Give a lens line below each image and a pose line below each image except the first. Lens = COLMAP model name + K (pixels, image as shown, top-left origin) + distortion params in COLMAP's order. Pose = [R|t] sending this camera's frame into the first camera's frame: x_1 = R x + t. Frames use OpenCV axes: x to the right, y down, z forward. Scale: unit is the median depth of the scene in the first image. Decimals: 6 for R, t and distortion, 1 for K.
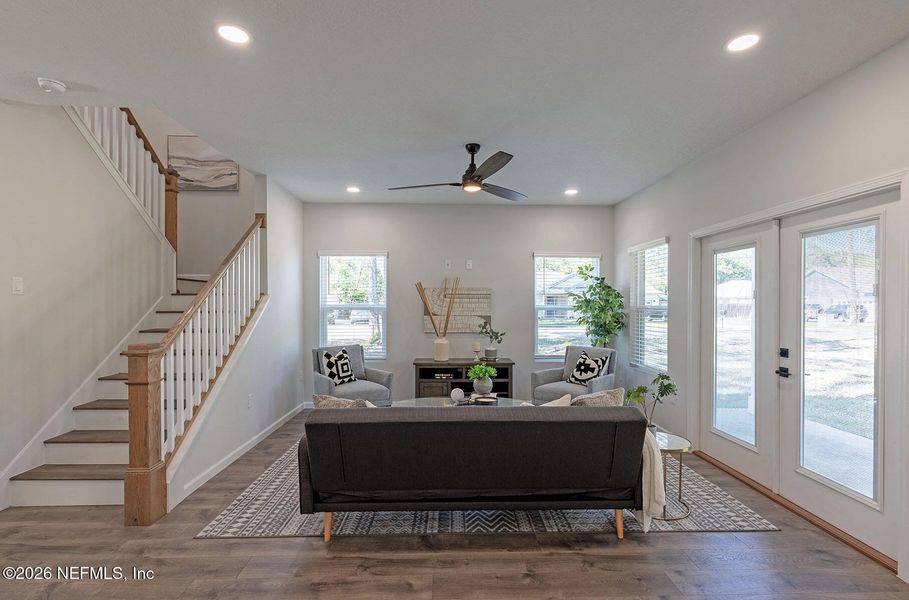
lens RADIAL K [[433.1, 0, 457.2], [0, 433.1, 306.6], [0, 0, 1]] dist [-0.000460, 0.000761]
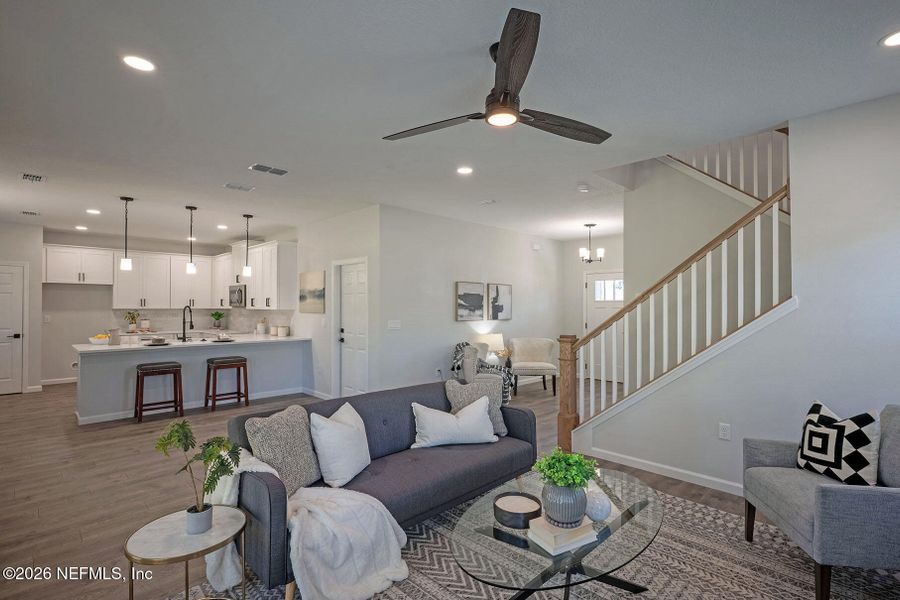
lens RADIAL K [[427.9, 0, 451.7], [0, 427.9, 300.9], [0, 0, 1]] dist [0.000047, 0.000560]
pose [[-0.729237, -0.011688, -0.684161, 0.401938], [-0.007531, 0.999931, -0.009055, -0.012600], [0.684219, -0.001451, -0.729275, 1.132720]]
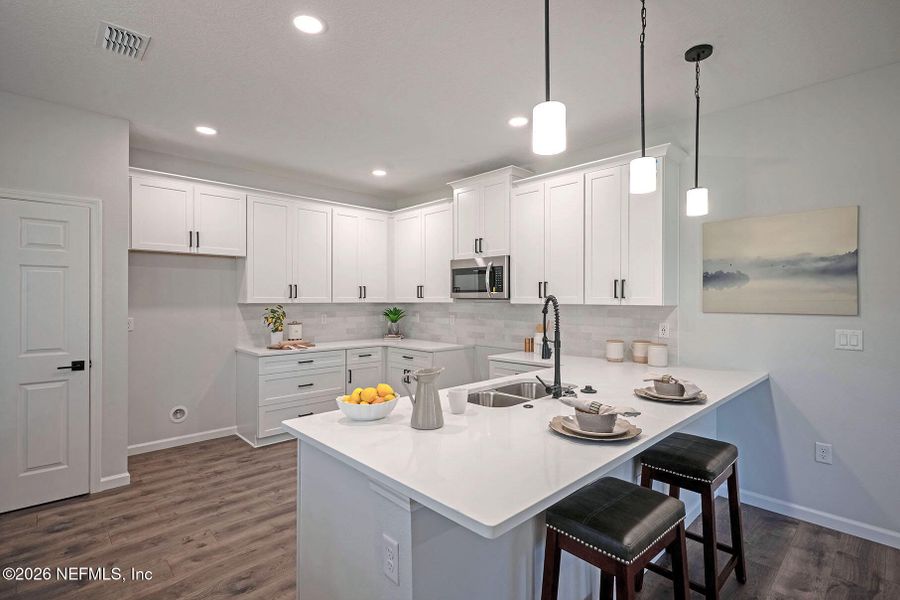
lens RADIAL K [[428.9, 0, 449.7], [0, 428.9, 298.4], [0, 0, 1]] dist [-0.001180, 0.000278]
pose [[-0.746890, -0.003599, -0.664938, 0.497628], [-0.006712, 0.999975, 0.002128, -0.000370], [0.664914, 0.006052, -0.746896, -0.152802]]
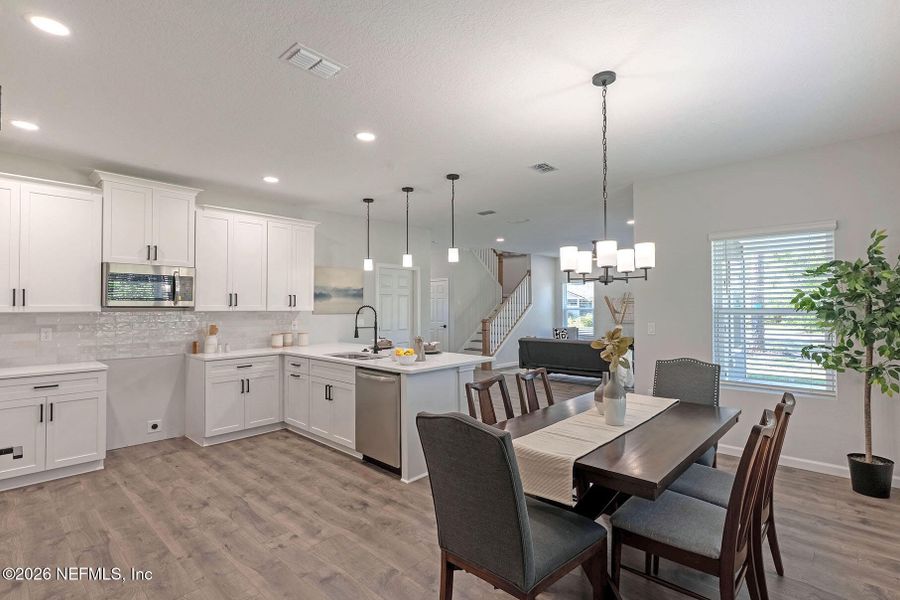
lens RADIAL K [[432.3, 0, 449.9], [0, 432.3, 299.4], [0, 0, 1]] dist [-0.001122, 0.000479]
pose [[0.710266, -0.016067, -0.703750, 0.933611], [-0.000673, 0.999724, -0.023504, 0.007106], [0.703933, 0.017168, 0.710058, -1.028190]]
